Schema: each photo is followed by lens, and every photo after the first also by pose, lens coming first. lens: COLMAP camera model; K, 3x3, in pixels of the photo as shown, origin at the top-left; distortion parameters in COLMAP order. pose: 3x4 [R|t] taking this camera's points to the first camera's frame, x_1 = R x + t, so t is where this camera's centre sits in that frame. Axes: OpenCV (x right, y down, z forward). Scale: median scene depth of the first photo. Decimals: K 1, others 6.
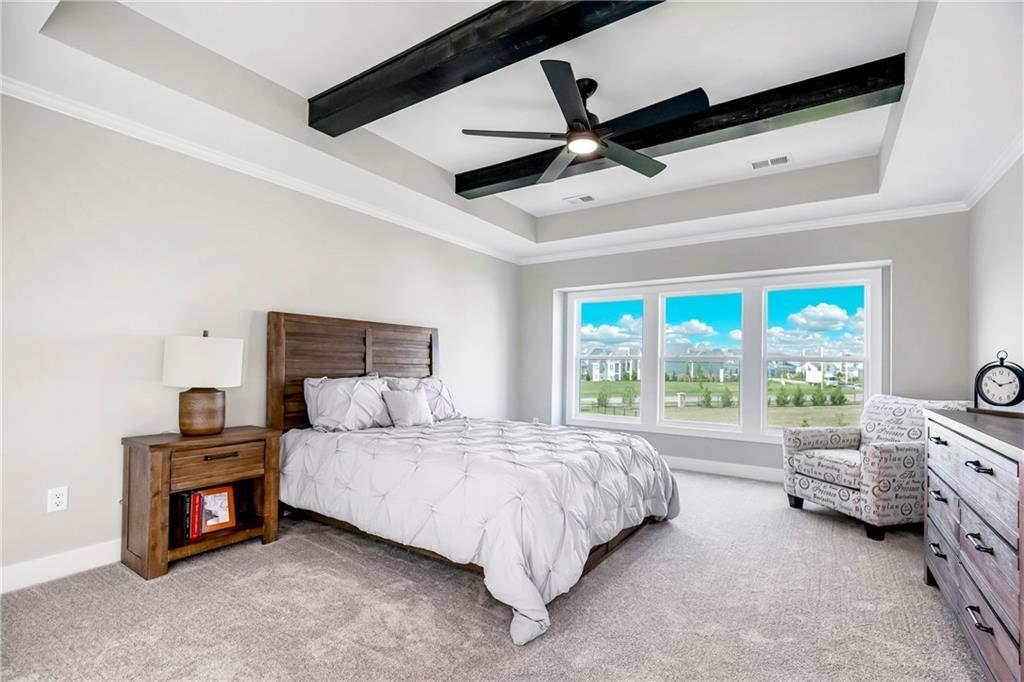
lens RADIAL K [[463.1, 0, 516.8], [0, 463.1, 354.5], [0, 0, 1]] dist [-0.000568, 0.000449]
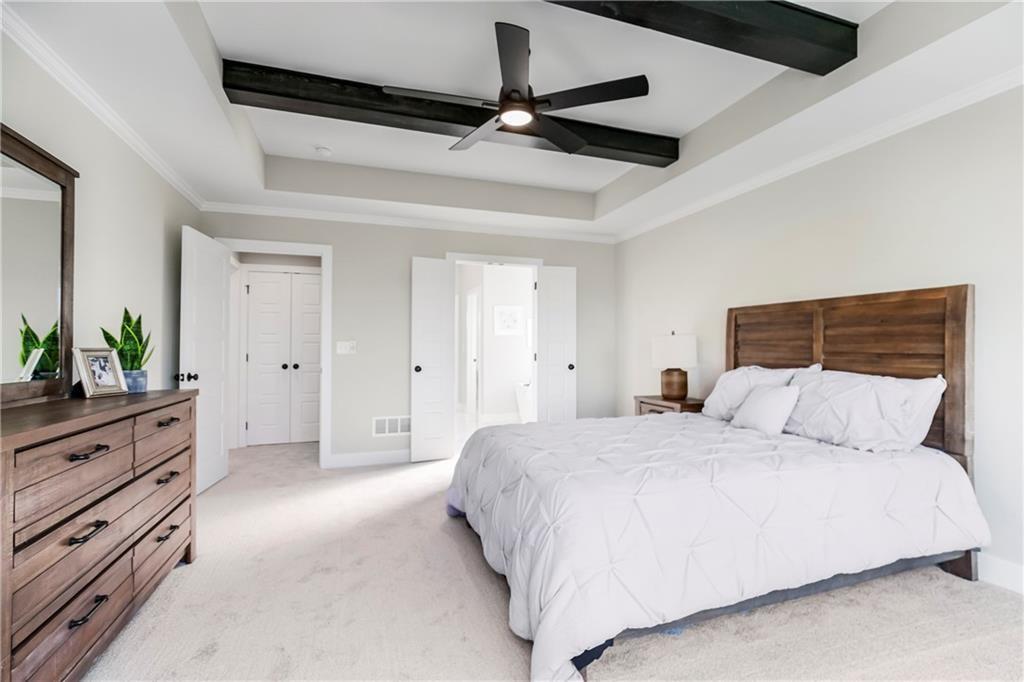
lens RADIAL K [[463.1, 0, 516.8], [0, 463.1, 354.5], [0, 0, 1]] dist [-0.000568, 0.000449]
pose [[-0.598637, -0.002320, -0.801017, 0.729044], [0.010080, 0.999895, -0.010430, 0.030371], [0.800957, -0.014318, -0.598550, 1.275710]]
